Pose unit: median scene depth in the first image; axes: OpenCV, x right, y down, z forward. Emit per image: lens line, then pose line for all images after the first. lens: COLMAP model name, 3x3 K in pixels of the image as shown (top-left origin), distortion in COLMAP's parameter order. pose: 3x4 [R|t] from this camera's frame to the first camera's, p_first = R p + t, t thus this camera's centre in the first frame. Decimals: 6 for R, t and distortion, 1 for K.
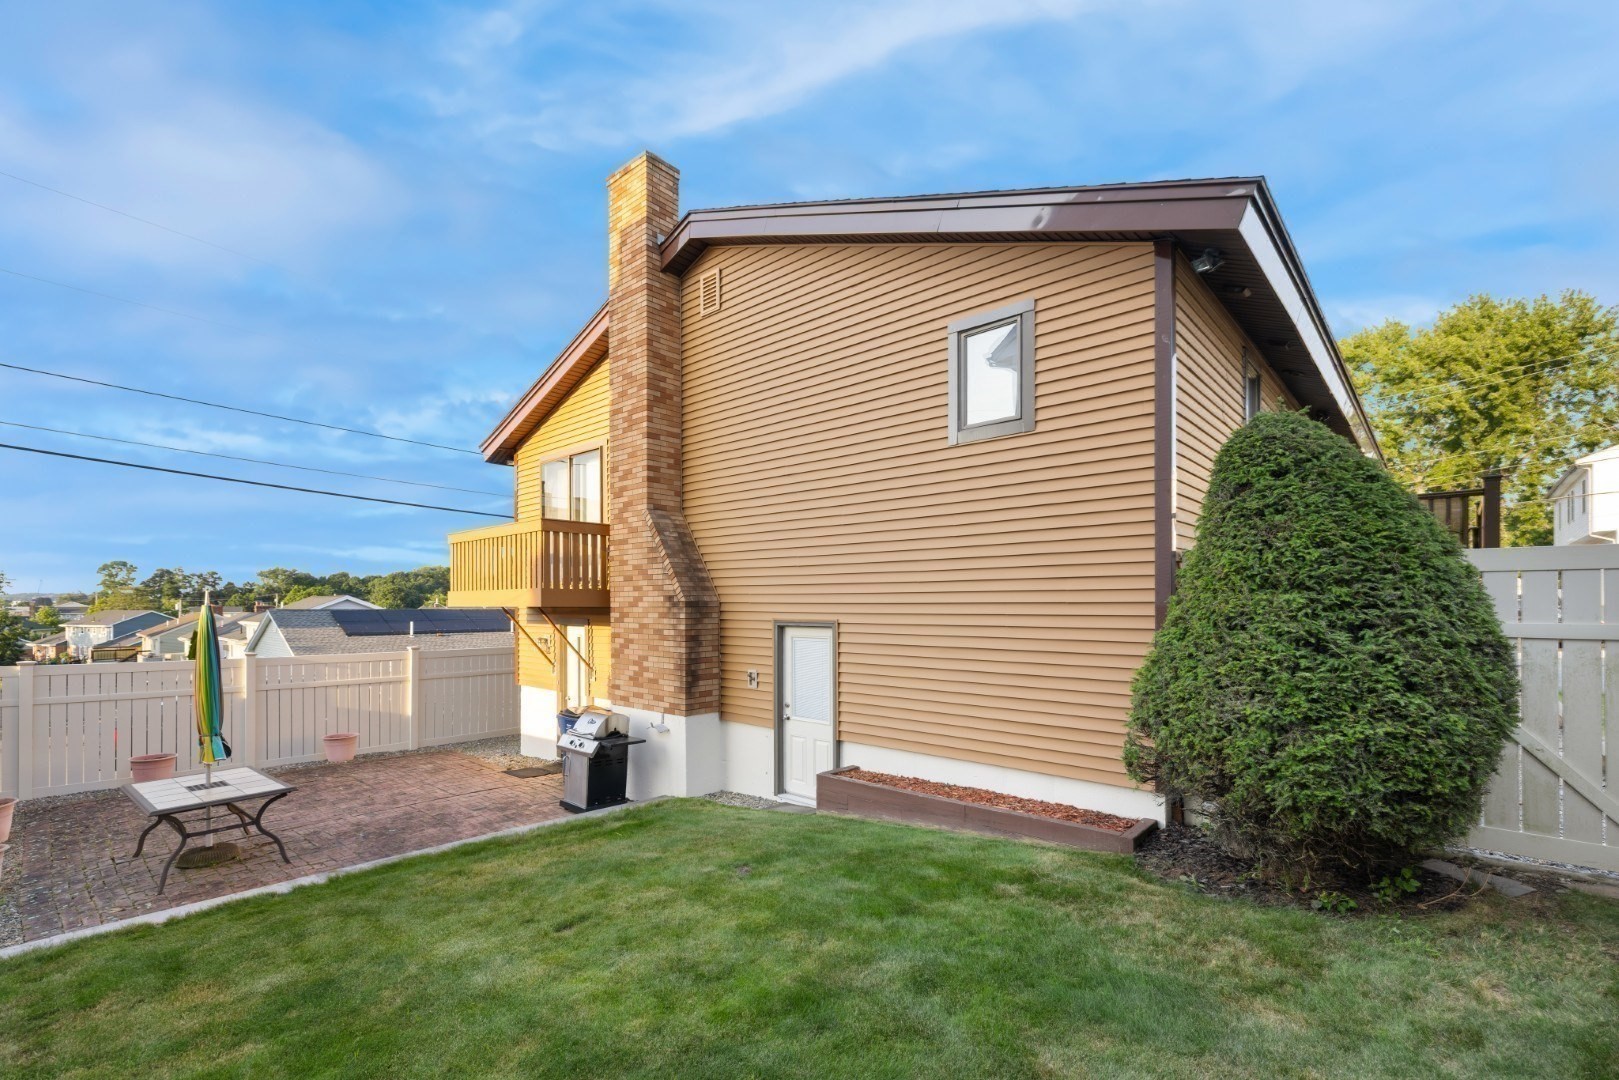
lens RADIAL K [[708.1, 0, 807.6], [0, 708.1, 603.6], [0, 0, 1]] dist [-0.001085, 0.000471]
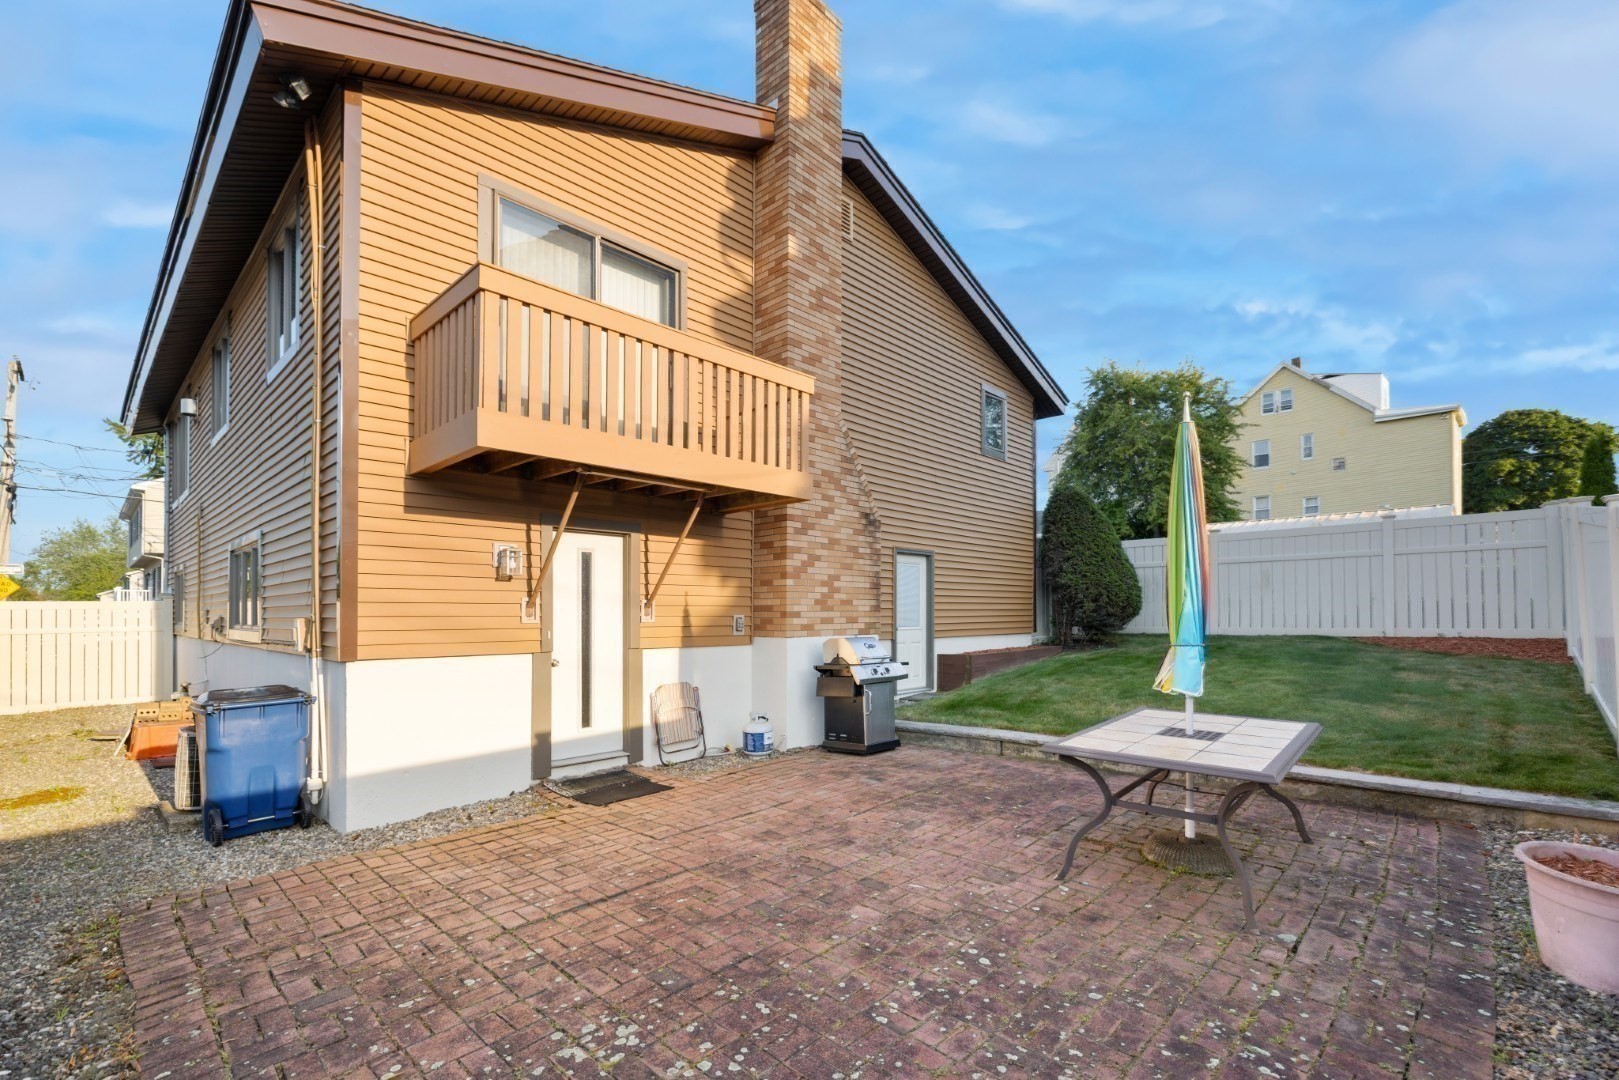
lens RADIAL K [[708.1, 0, 800.8], [0, 708.1, 610.4], [0, 0, 1]] dist [-0.001085, 0.000471]
pose [[0.033385, 0.006814, 0.999419, -1.109569], [0.001725, 0.999975, -0.006876, 0.122720], [-0.999441, 0.001953, 0.033372, 1.002027]]
